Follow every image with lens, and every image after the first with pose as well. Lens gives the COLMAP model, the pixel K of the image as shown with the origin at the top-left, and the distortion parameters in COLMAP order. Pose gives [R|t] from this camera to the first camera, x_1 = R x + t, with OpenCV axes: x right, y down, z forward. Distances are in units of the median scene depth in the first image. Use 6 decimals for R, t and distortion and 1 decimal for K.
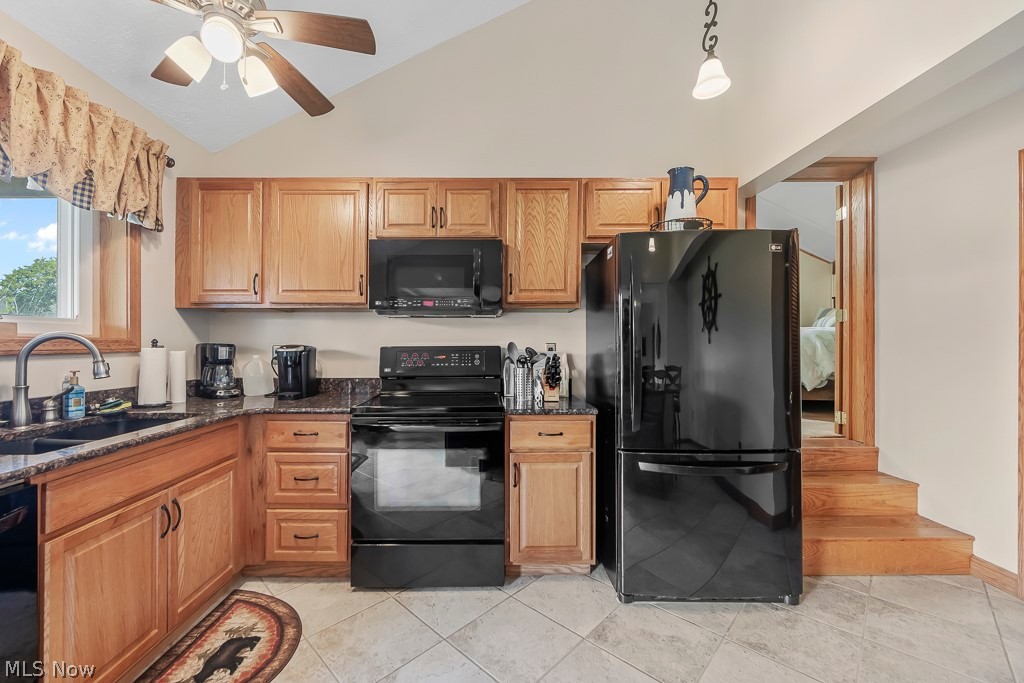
lens RADIAL K [[411.6, 0, 489.4], [0, 411.6, 345.3], [0, 0, 1]] dist [-0.002043, -0.000244]
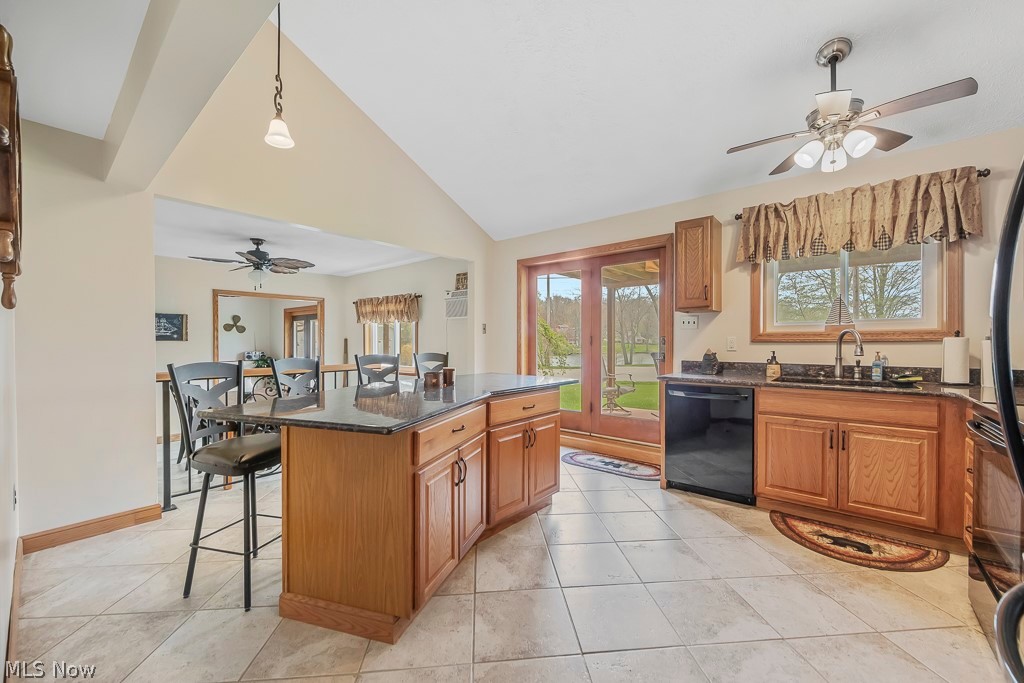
lens RADIAL K [[411.6, 0, 512.9], [0, 411.6, 348.1], [0, 0, 1]] dist [-0.002043, -0.000244]
pose [[-0.647627, 0.010771, -0.761882, 0.934547], [0.002419, 0.999924, 0.012080, 0.018699], [0.761954, 0.005980, -0.647604, 0.756068]]
